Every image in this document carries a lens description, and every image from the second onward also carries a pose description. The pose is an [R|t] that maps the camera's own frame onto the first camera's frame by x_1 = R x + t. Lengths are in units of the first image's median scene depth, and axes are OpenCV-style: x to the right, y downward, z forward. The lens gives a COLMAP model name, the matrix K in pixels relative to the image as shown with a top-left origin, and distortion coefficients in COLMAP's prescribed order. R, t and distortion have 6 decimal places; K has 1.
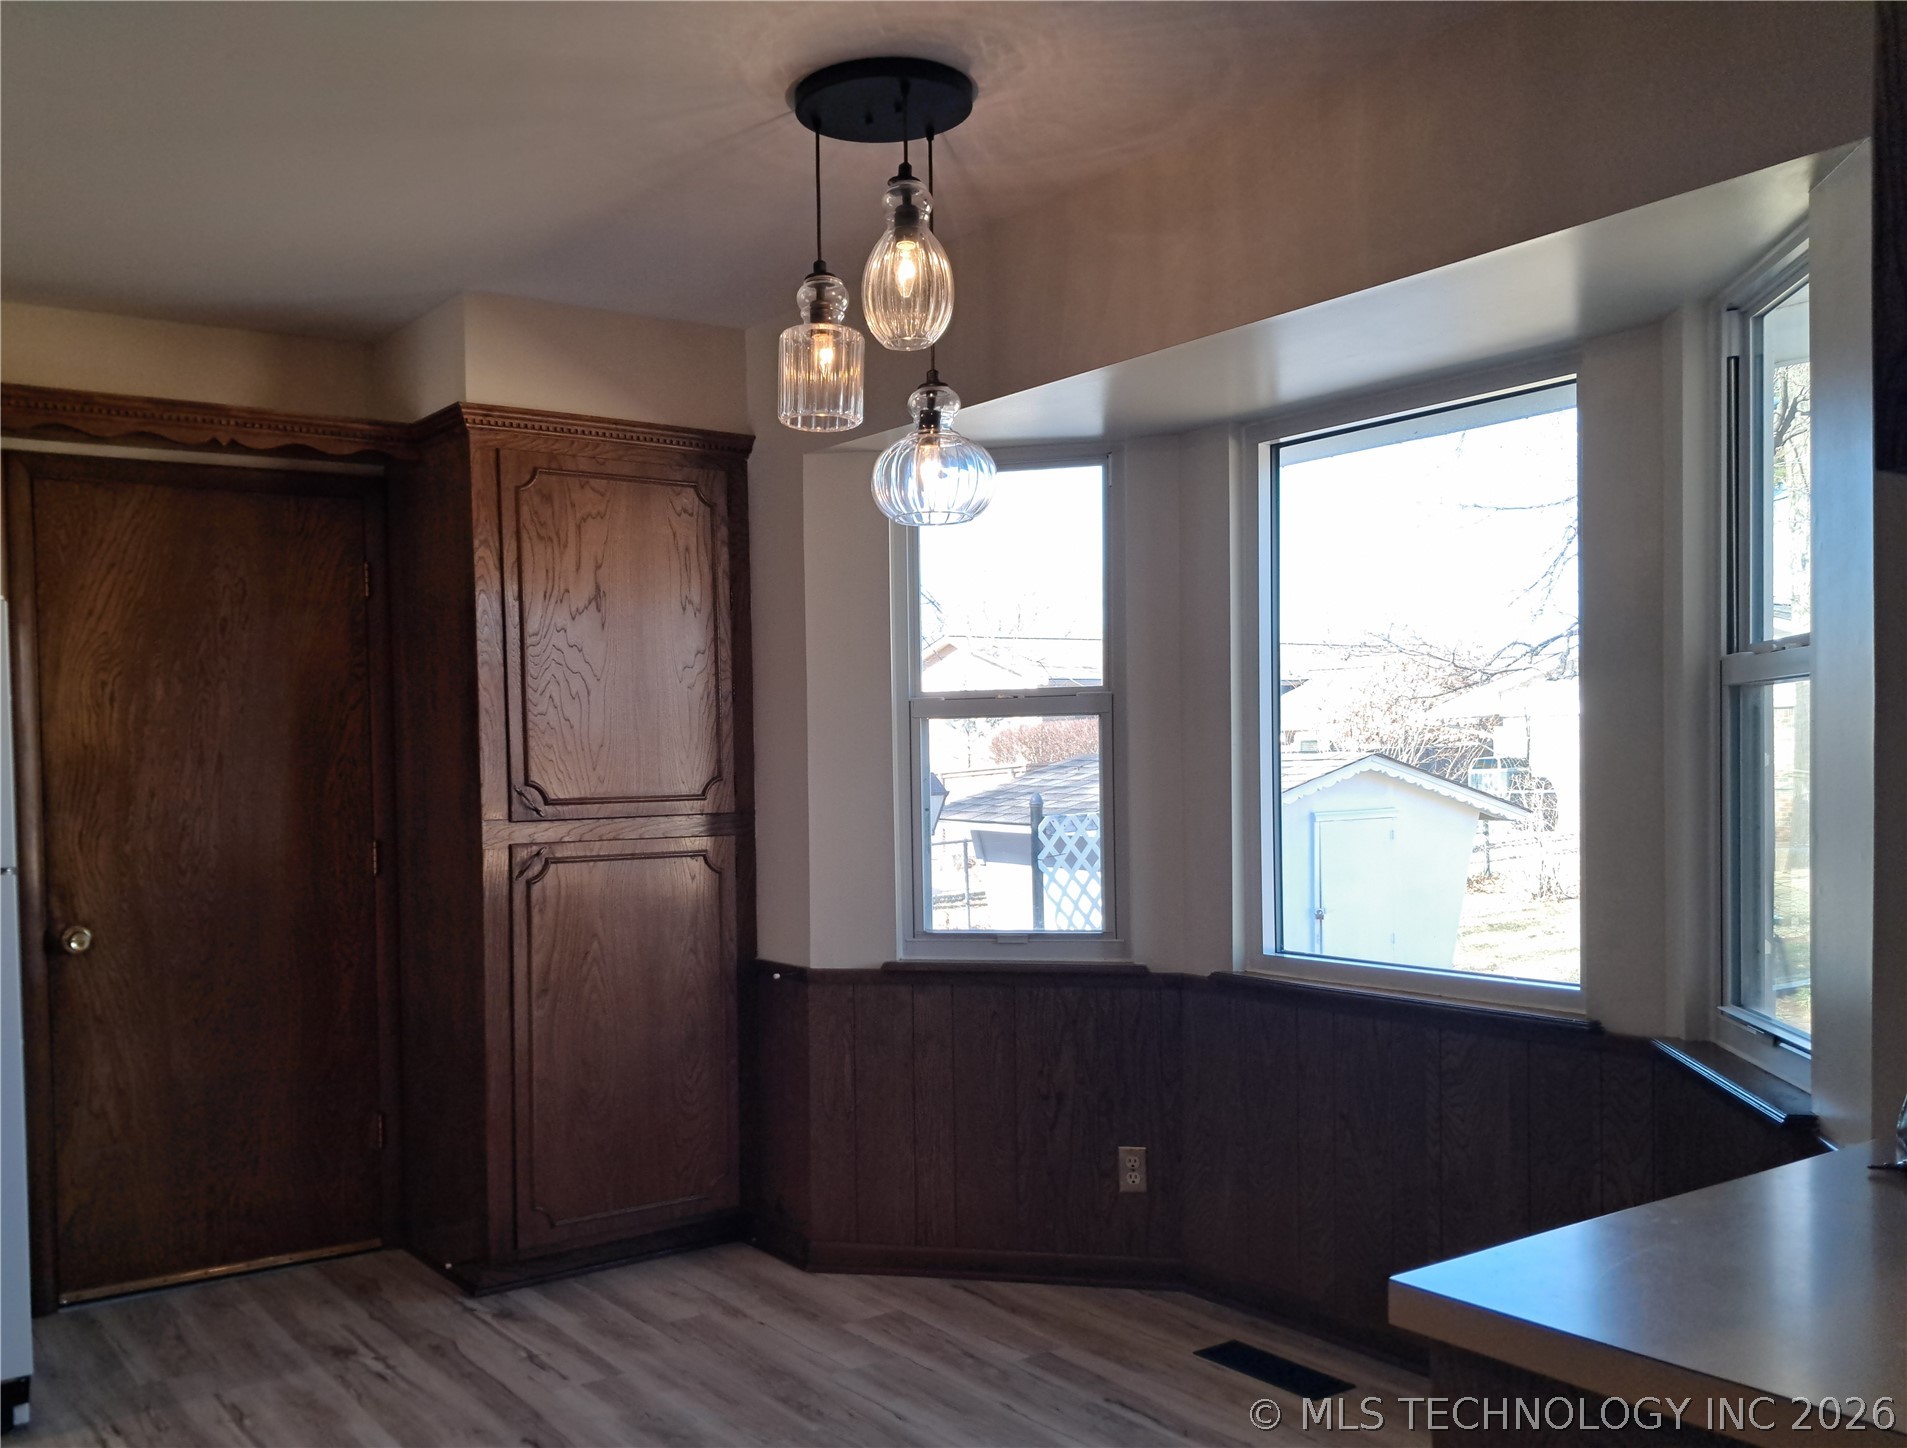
lens RADIAL K [[1655.4, 0, 858.5], [0, 1655.4, 742.6], [0, 0, 1]] dist [0.053941, -0.026098]
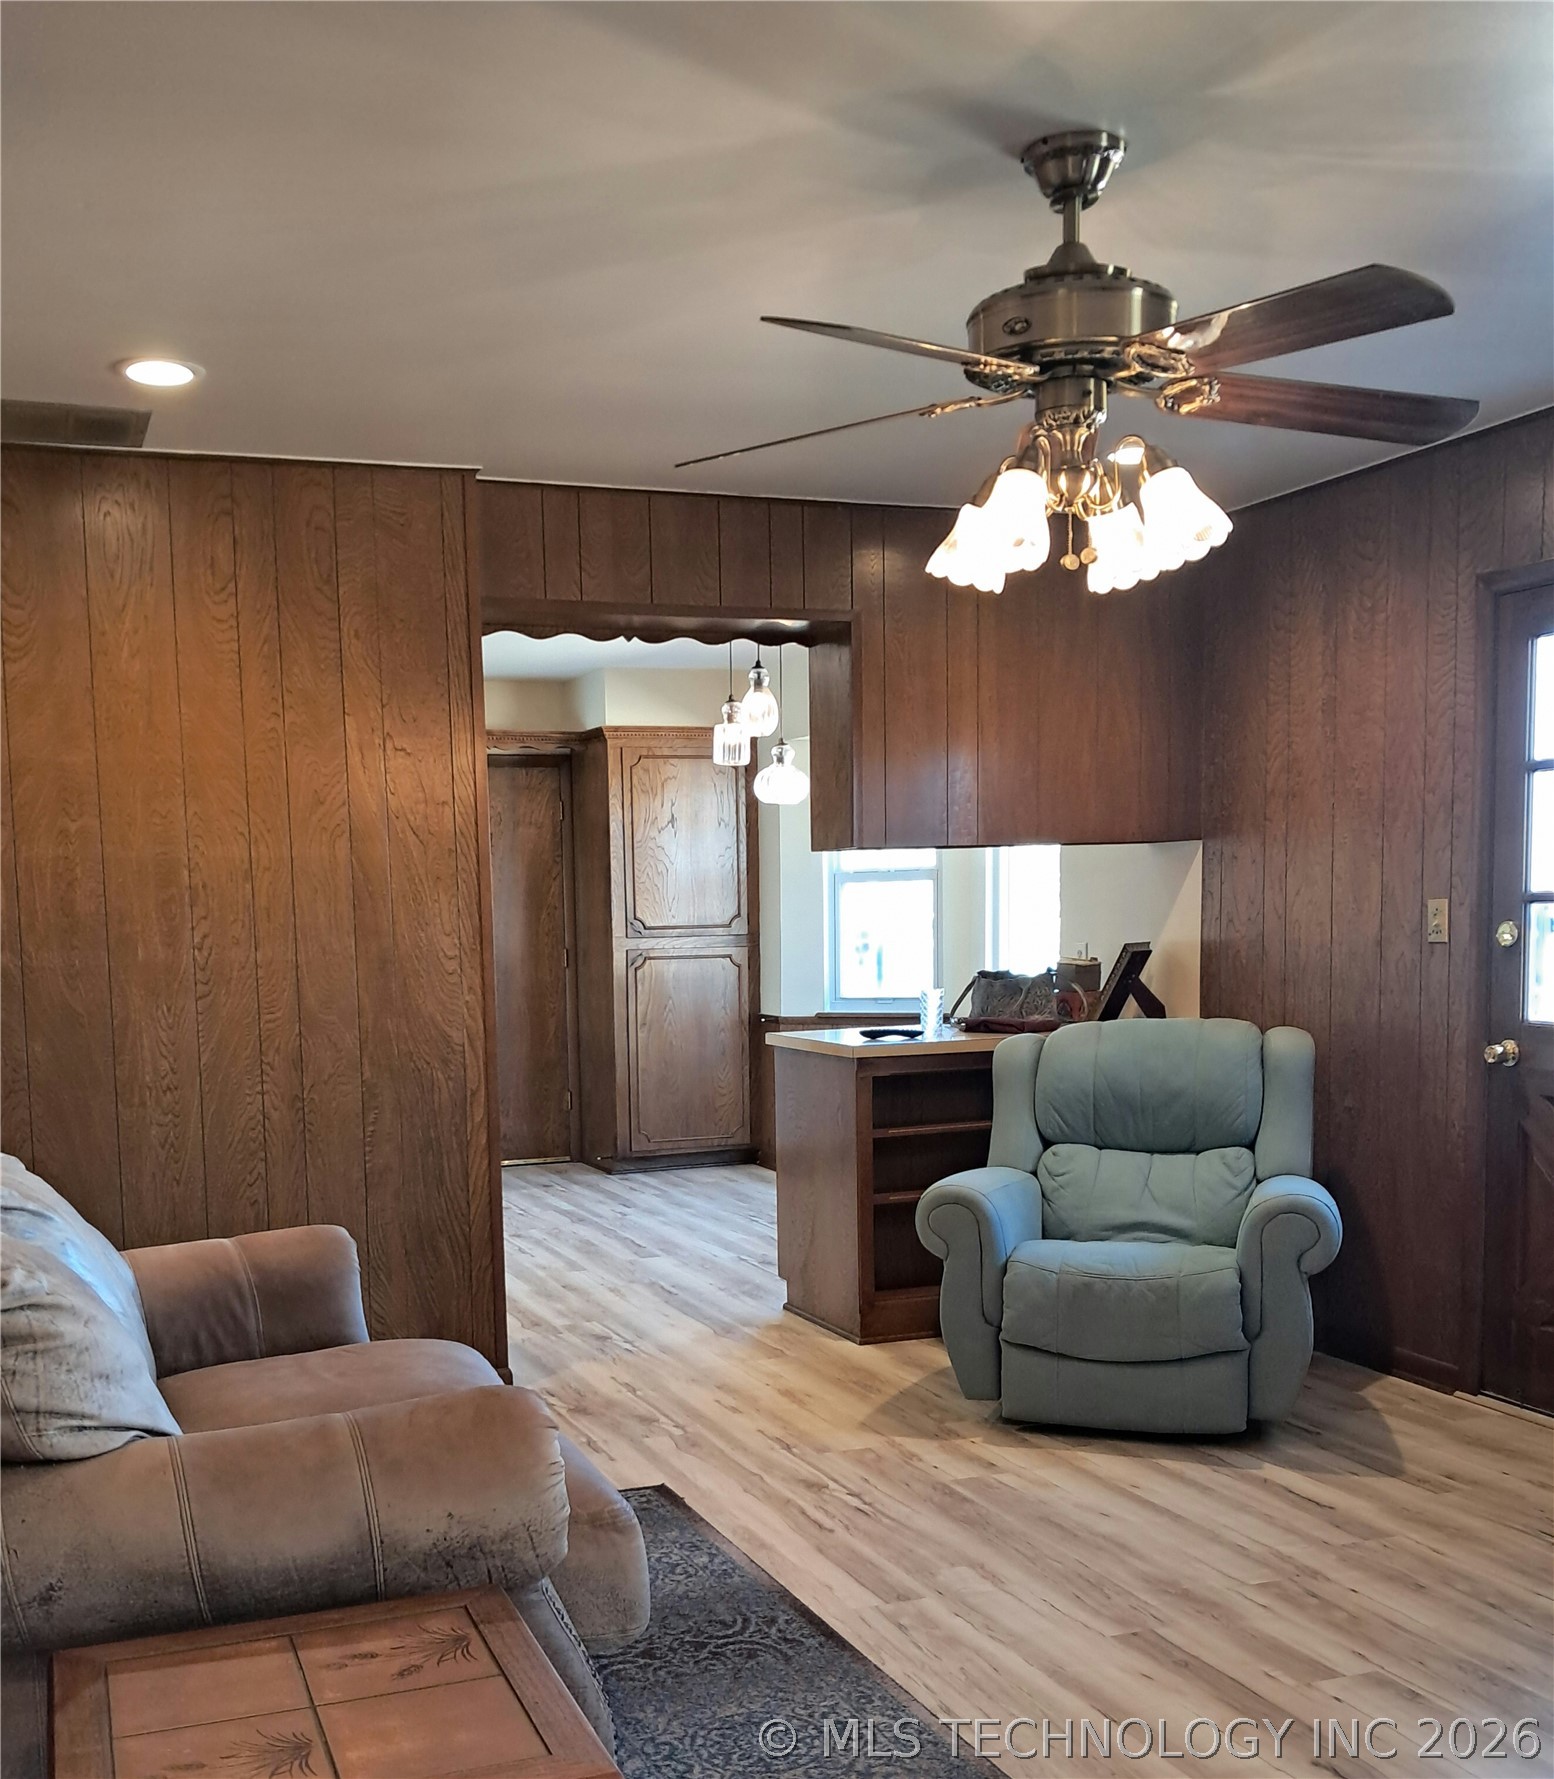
lens RADIAL K [[1950.9, 0, 777.8], [0, 1950.9, 890.1], [0, 0, 1]] dist [-0.143891, 0.000000]
pose [[0.978203, -0.003308, -0.207625, 0.095938], [0.004517, 0.999975, 0.005348, -0.004466], [0.207602, -0.006169, 0.978194, -0.263386]]
